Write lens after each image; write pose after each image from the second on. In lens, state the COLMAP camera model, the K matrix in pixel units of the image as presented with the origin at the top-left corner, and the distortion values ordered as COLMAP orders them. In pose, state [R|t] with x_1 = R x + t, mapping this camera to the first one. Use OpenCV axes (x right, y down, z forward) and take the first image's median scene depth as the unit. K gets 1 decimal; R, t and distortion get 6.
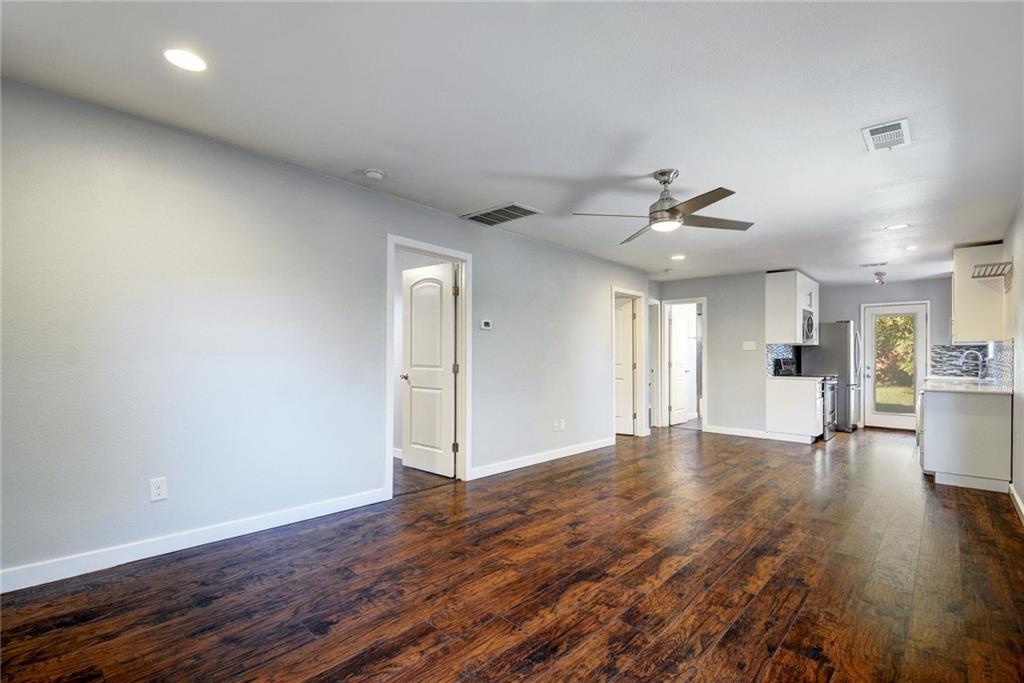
lens RADIAL K [[458.1, 0, 514.7], [0, 458.1, 351.2], [0, 0, 1]] dist [0.000039, -0.015172]
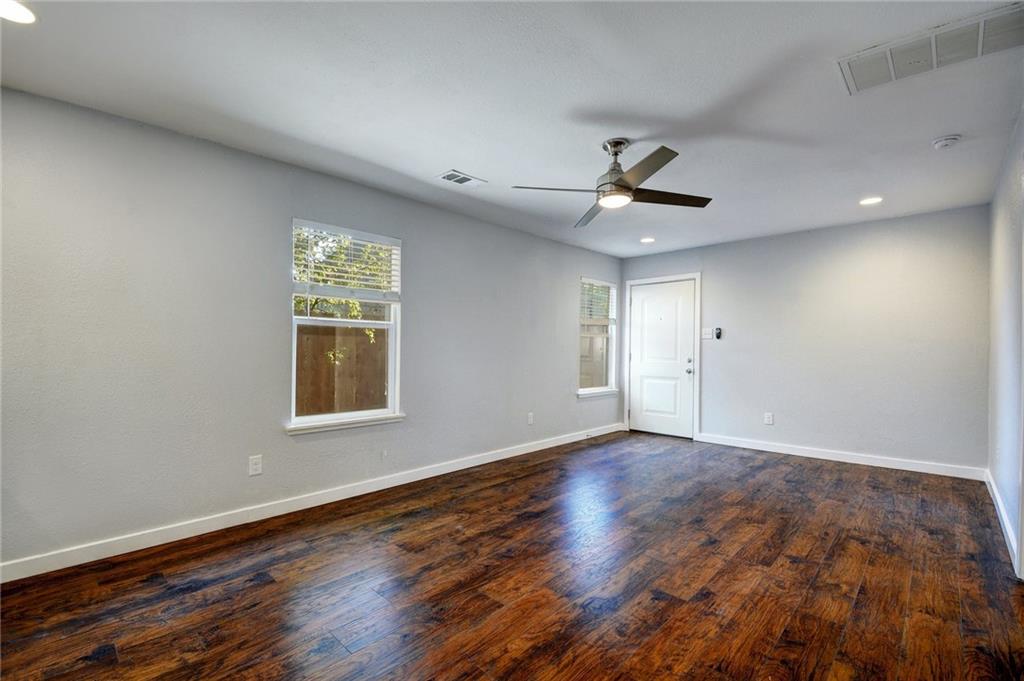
lens RADIAL K [[458.1, 0, 514.7], [0, 458.1, 350.2], [0, 0, 1]] dist [0.000039, -0.015172]
pose [[-0.999829, -0.018040, -0.004122, 0.500841], [-0.018028, 0.999833, -0.002832, 0.017728], [0.004172, -0.002758, -0.999987, 1.803806]]
